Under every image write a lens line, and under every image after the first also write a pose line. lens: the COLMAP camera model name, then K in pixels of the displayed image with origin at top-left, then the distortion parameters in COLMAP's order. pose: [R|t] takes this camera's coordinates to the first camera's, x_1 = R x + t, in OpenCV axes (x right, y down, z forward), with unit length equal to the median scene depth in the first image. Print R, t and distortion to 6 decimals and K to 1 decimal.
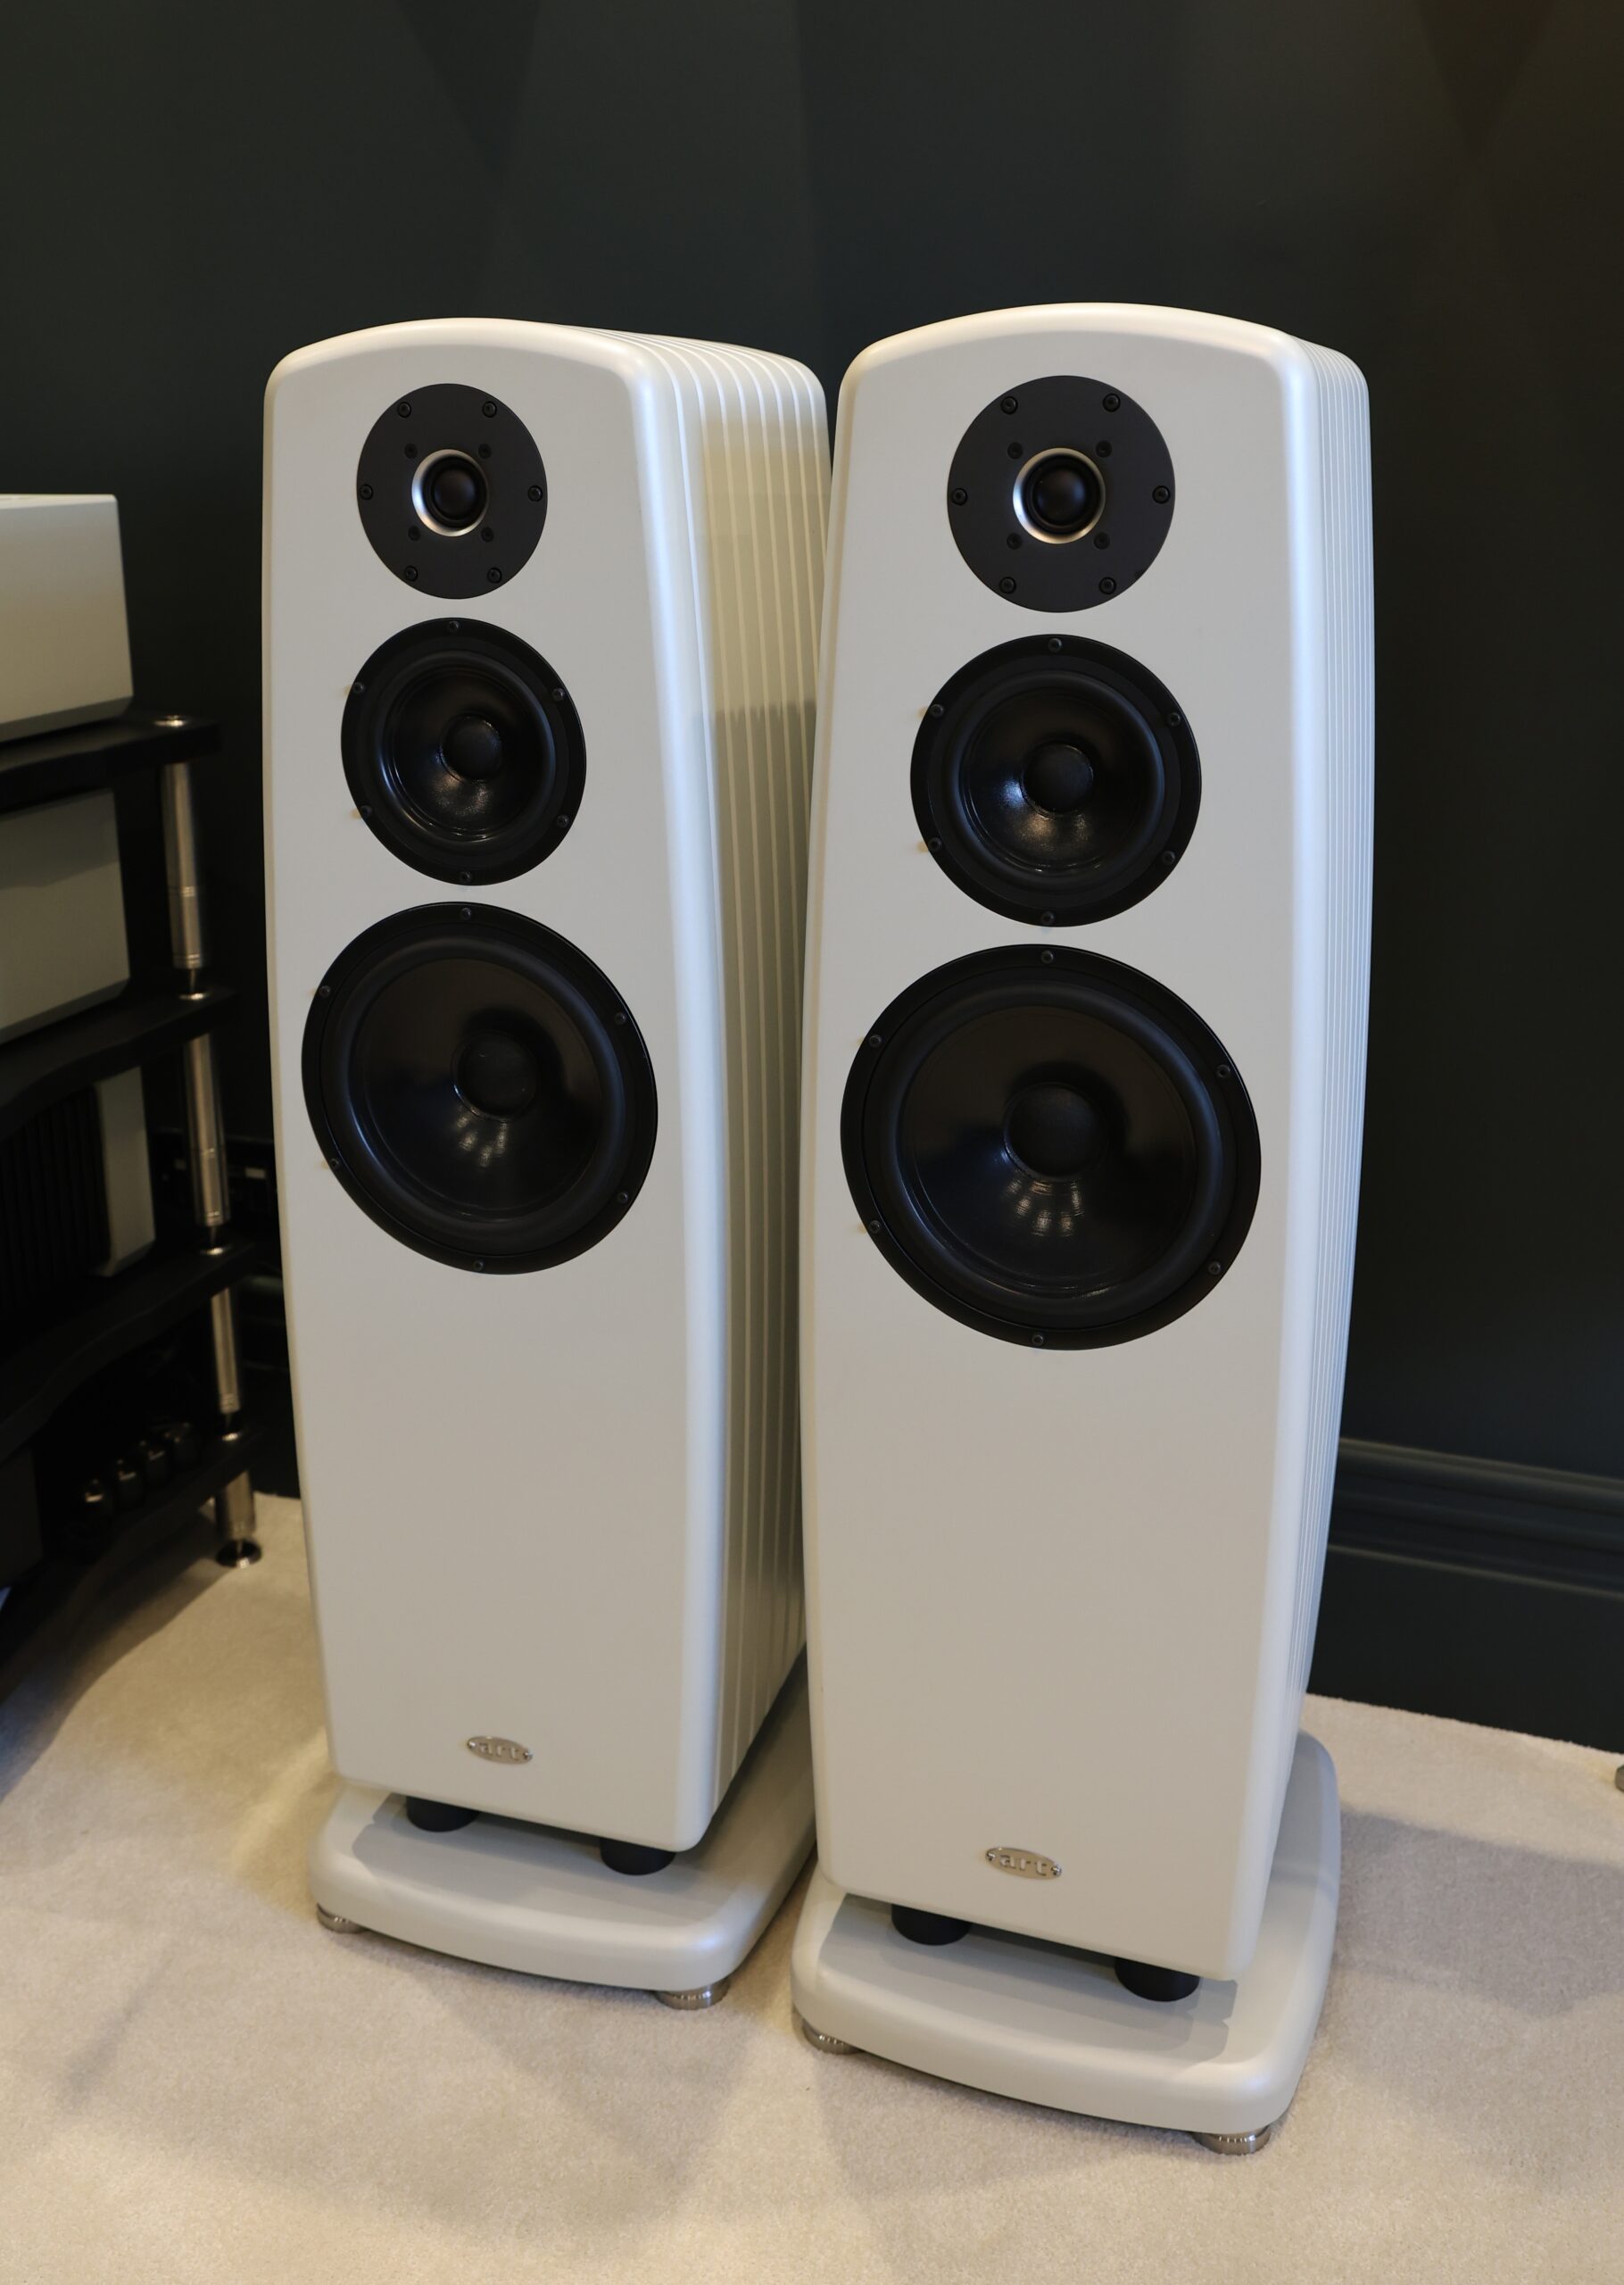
lens RADIAL K [[2096.7, 0, 758.8], [0, 2096.7, 982.2], [0, 0, 1]] dist [0.007068, -0.011688]
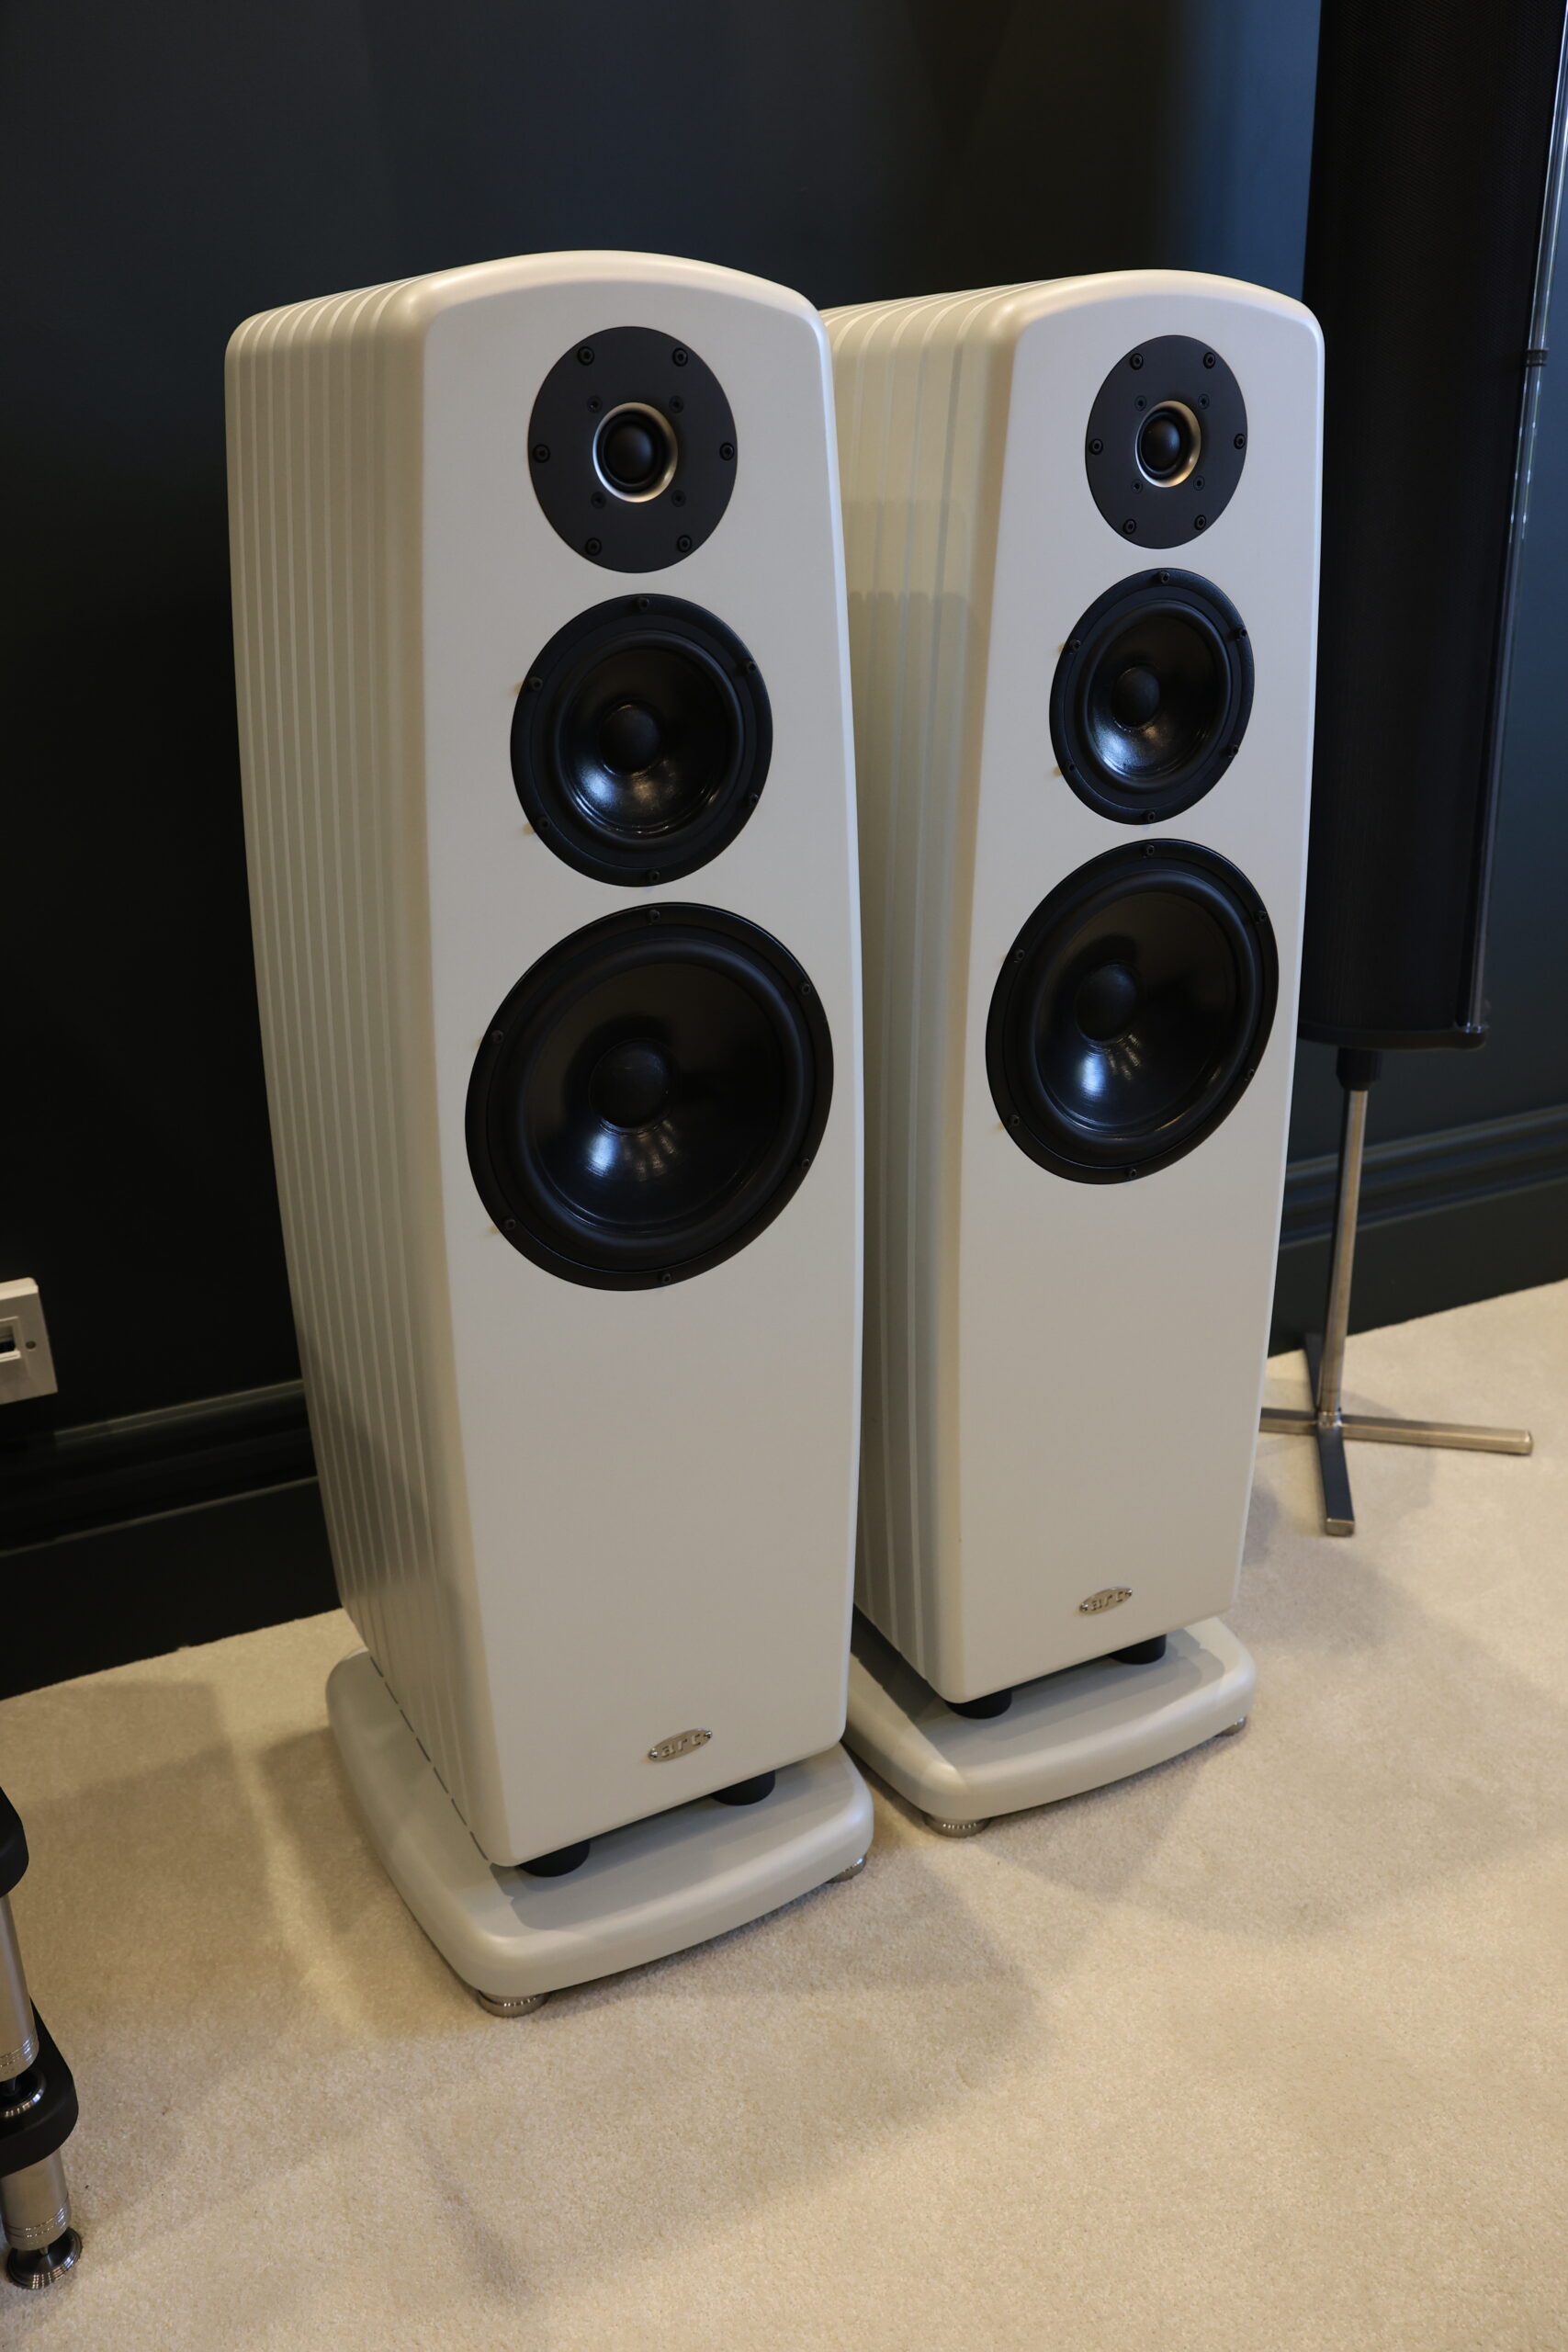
lens RADIAL K [[1876.0, 0, 795.3], [0, 1876.0, 1157.6], [0, 0, 1]] dist [-0.002662, -0.000028]
pose [[0.685224, -0.267570, 0.677403, -0.667278], [0.191696, 0.963536, 0.186682, -0.070369], [-0.702653, 0.001936, 0.711530, 0.338417]]
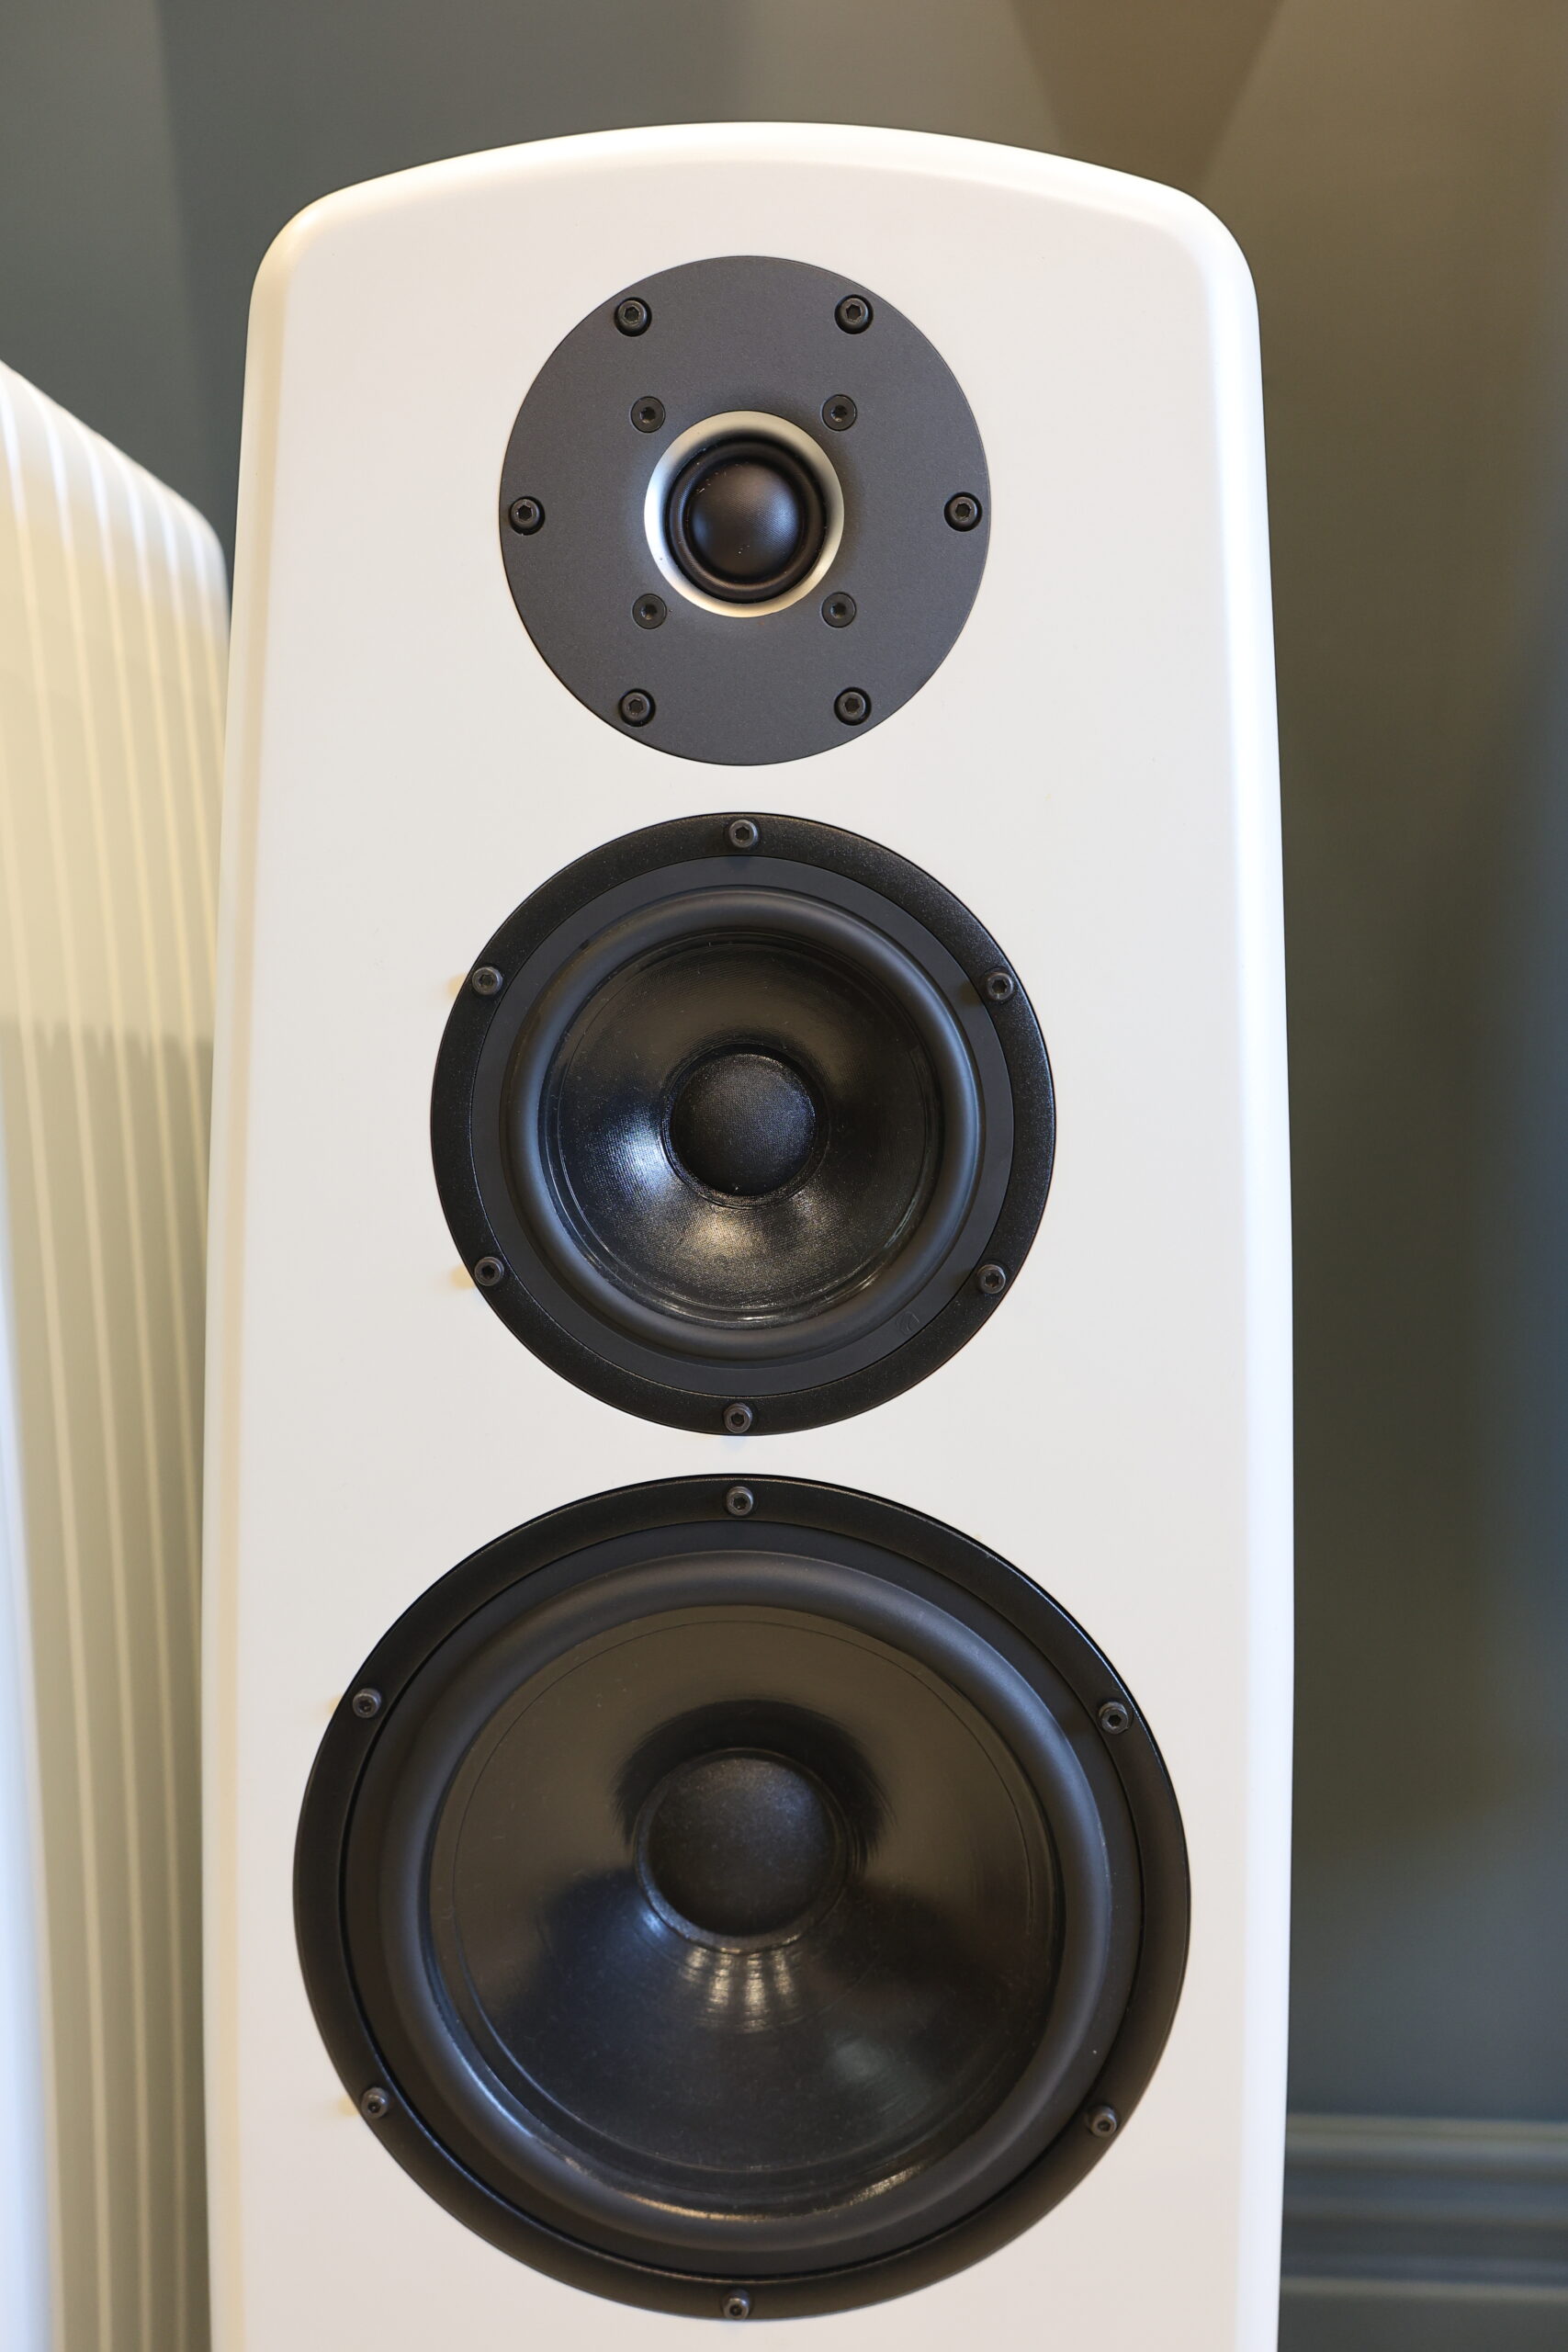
lens RADIAL K [[1876.0, 0, 795.3], [0, 1876.0, 1157.6], [0, 0, 1]] dist [-0.002662, -0.000028]
pose [[0.947533, -0.020340, 0.319010, 0.014431], [0.062721, 0.990404, -0.123148, -0.030961], [-0.313444, 0.136695, 0.939717, 0.515525]]
